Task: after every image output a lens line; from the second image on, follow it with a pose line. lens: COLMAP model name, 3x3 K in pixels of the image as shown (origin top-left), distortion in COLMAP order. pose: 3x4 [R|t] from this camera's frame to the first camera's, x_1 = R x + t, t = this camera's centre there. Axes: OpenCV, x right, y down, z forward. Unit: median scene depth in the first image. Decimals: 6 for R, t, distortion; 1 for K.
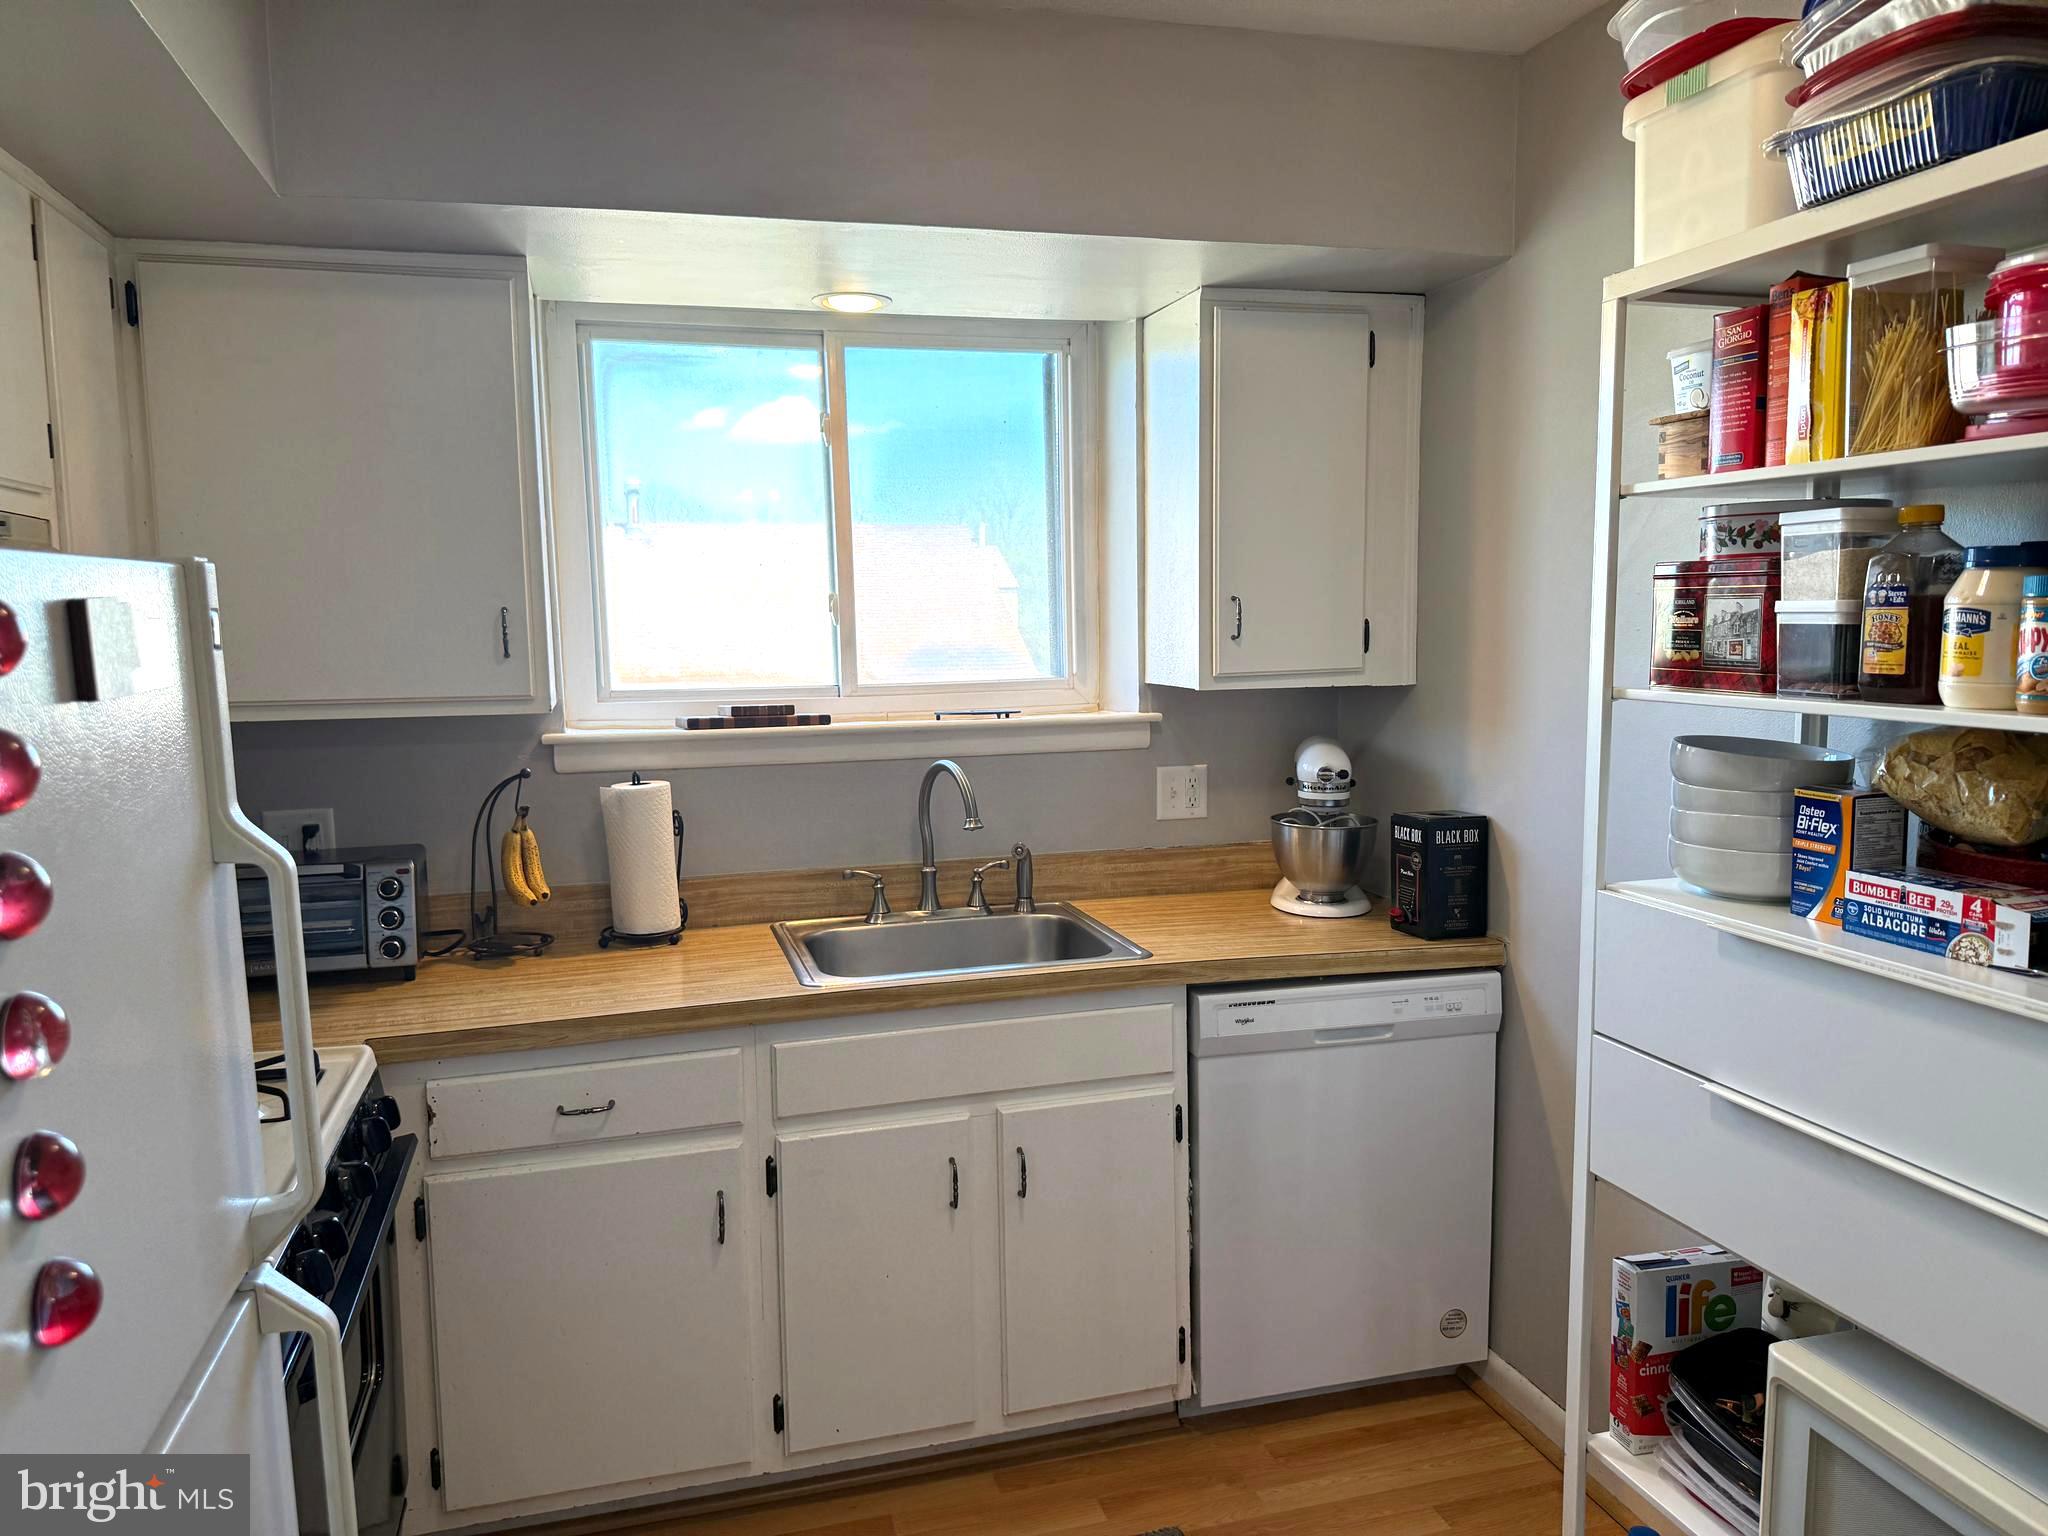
lens RADIAL K [[1433.1, 0, 1034.2], [0, 1433.1, 769.1], [0, 0, 1]] dist [0.043666, -0.054474]
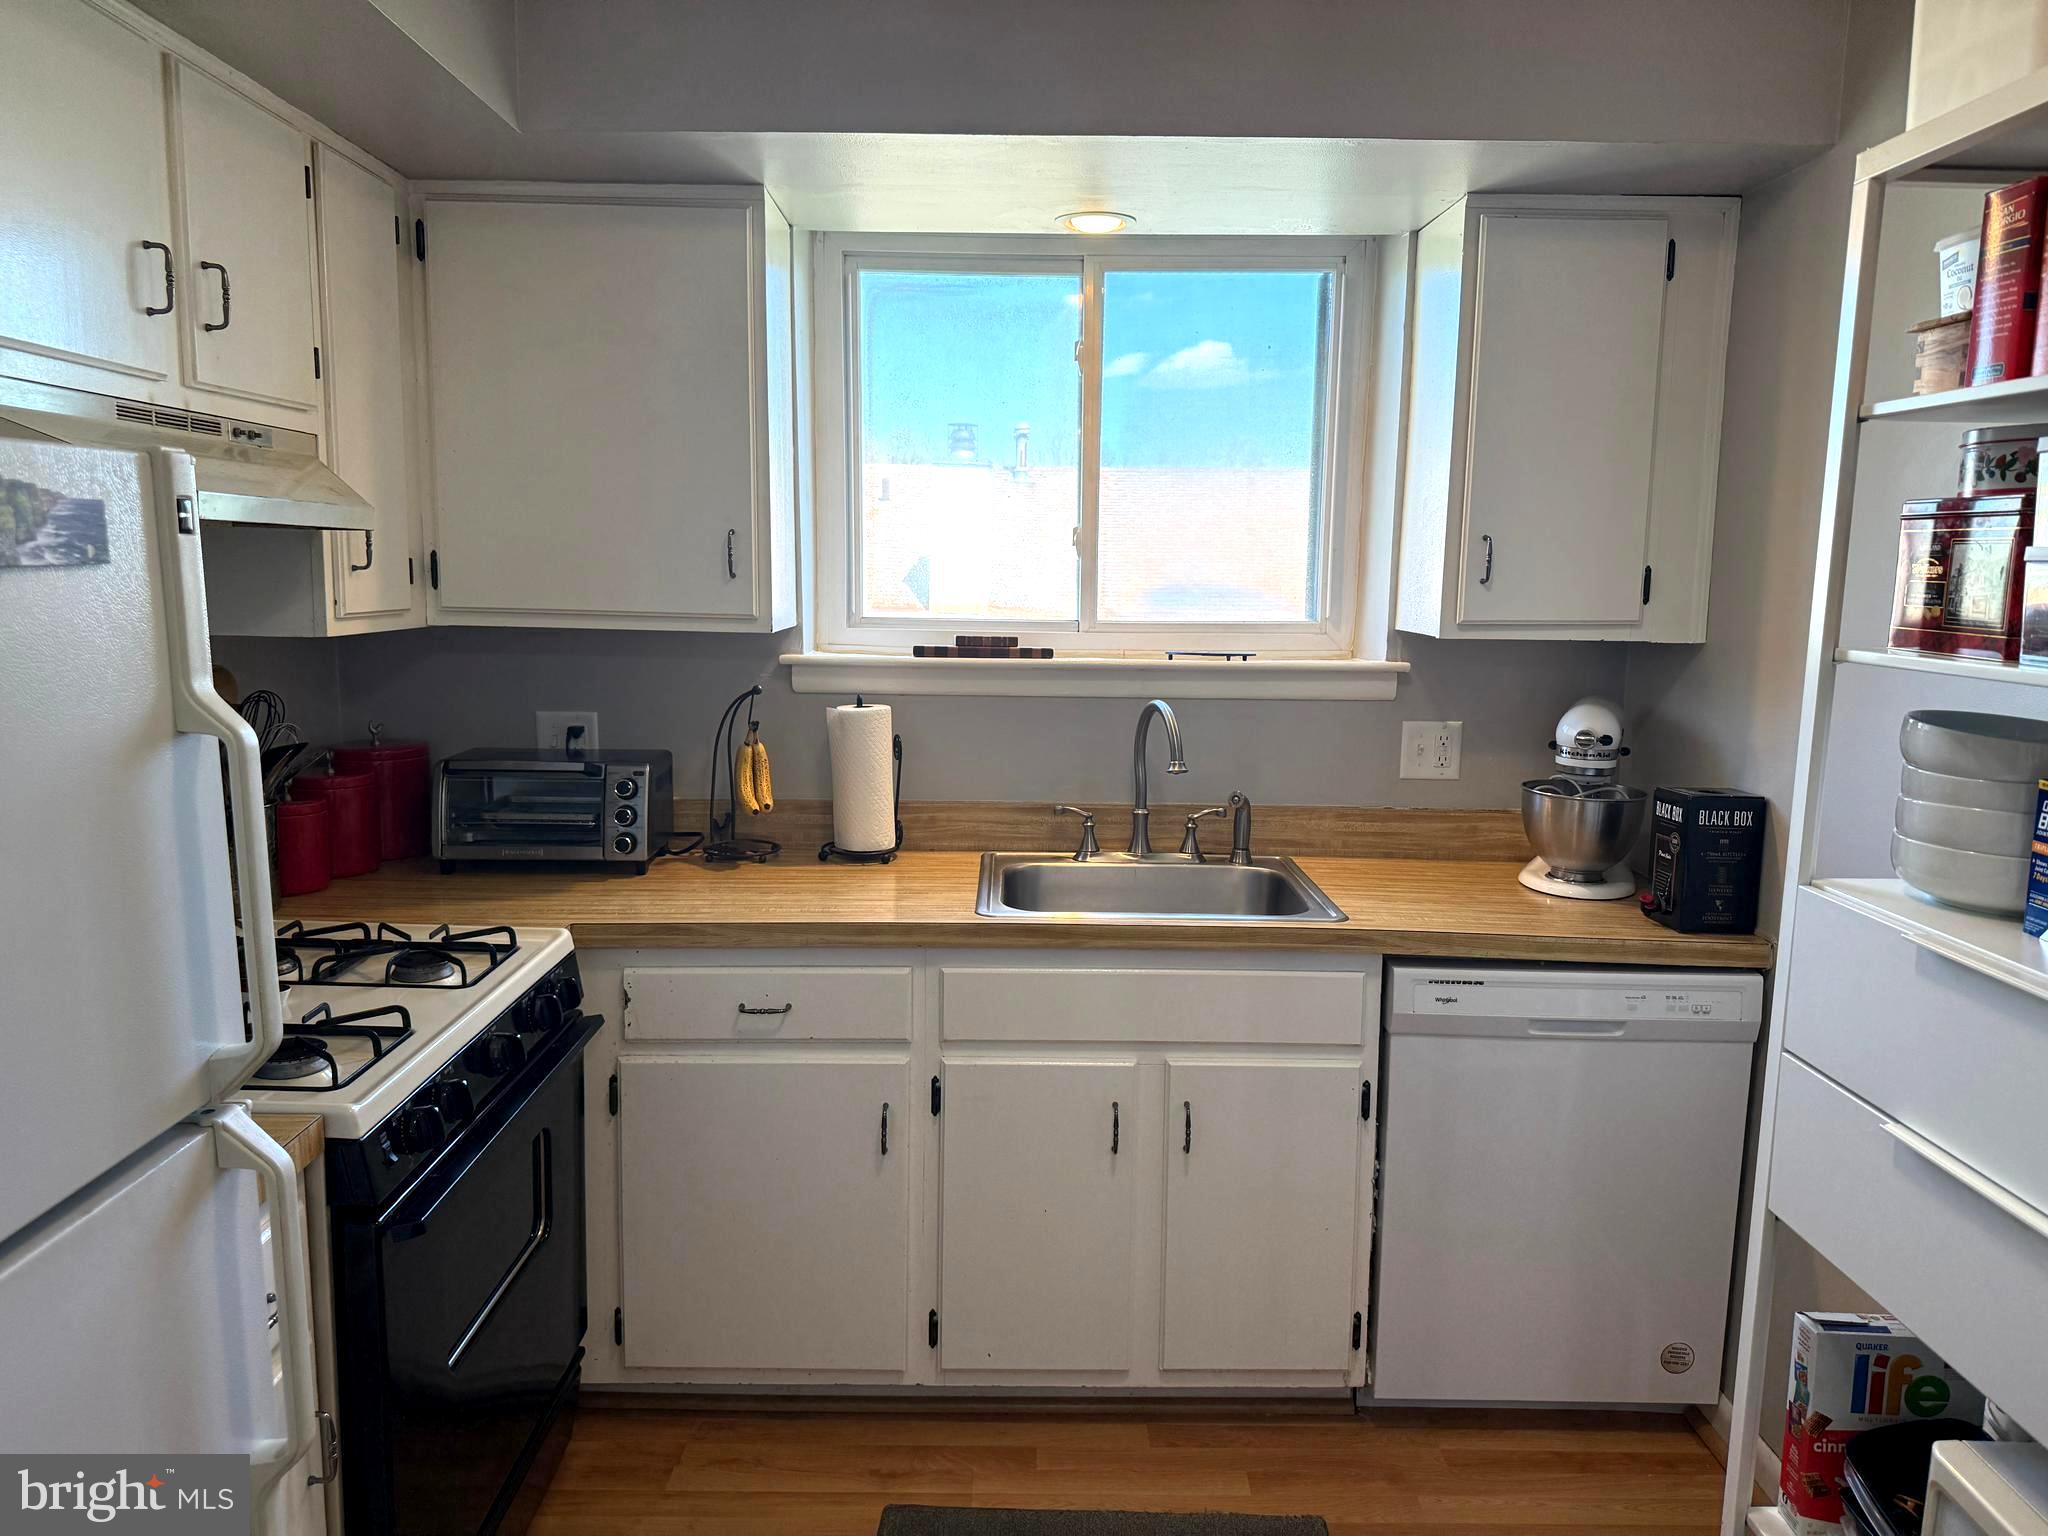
lens RADIAL K [[1433.1, 0, 1031.5], [0, 1433.1, 770.1], [0, 0, 1]] dist [0.043666, -0.054474]
pose [[0.963295, 0.068385, -0.259589, 0.119530], [-0.058662, 0.997262, 0.045030, 0.002854], [0.261958, -0.028149, 0.964669, 0.042713]]
